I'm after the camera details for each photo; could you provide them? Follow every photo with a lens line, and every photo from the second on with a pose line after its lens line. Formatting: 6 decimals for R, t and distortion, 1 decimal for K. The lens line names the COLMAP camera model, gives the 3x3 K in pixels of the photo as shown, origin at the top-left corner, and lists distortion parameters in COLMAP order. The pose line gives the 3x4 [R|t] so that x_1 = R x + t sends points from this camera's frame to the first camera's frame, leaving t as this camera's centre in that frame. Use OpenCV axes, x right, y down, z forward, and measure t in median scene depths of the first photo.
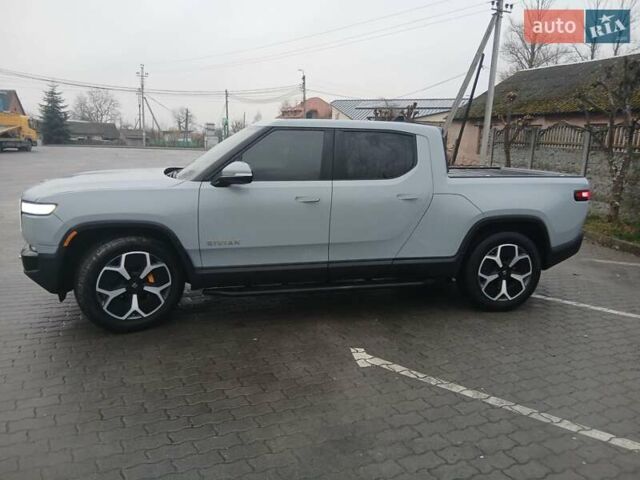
lens RADIAL K [[486.6, 0, 318.4], [0, 486.6, 238.9], [0, 0, 1]] dist [0.070753, -0.117386]
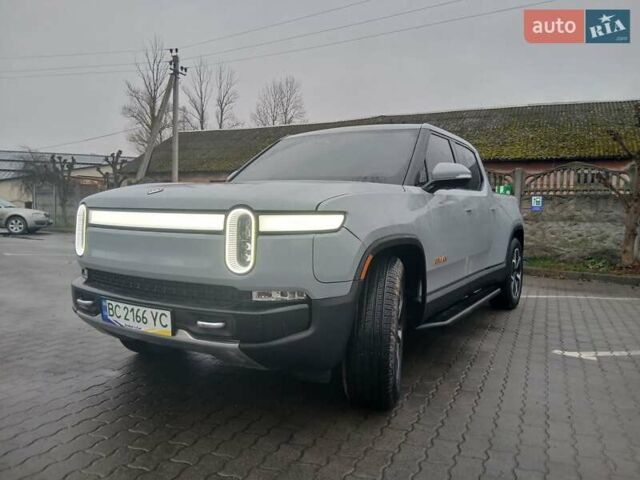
lens RADIAL K [[495.6, 0, 325.0], [0, 495.6, 238.9], [0, 0, 1]] dist [0.018265, -0.029008]
pose [[0.707522, -0.053782, 0.704642, -0.825114], [0.143743, 0.987208, -0.068982, 0.000430], [-0.691918, 0.150094, 0.706202, 0.492491]]
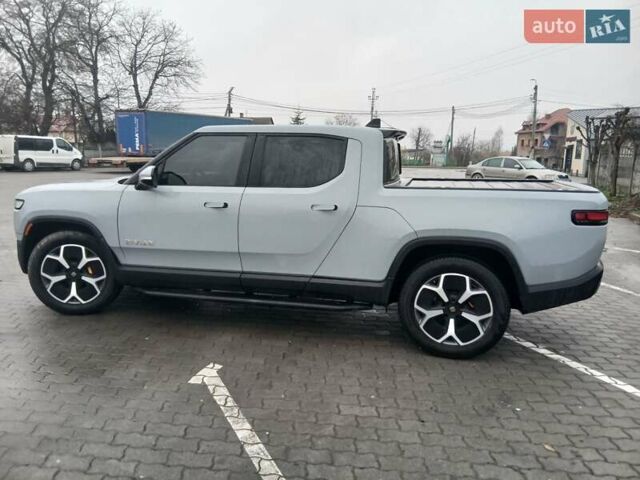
lens RADIAL K [[486.6, 0, 317.9], [0, 486.6, 241.7], [0, 0, 1]] dist [0.070753, -0.117386]
pose [[0.886448, 0.069065, -0.457646, 0.576282], [-0.083089, 0.996486, -0.010559, -0.014201], [0.455309, 0.047385, 0.889072, 0.209110]]
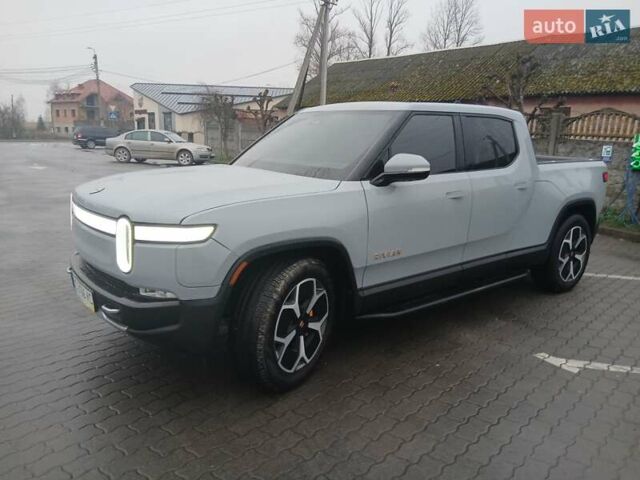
lens RADIAL K [[486.6, 0, 316.9], [0, 486.6, 242.4], [0, 0, 1]] dist [0.070753, -0.117386]
pose [[0.913132, -0.097141, 0.395921, -0.563427], [0.084967, 0.995216, 0.048218, -0.056027], [-0.398711, -0.010389, 0.917018, 0.275056]]
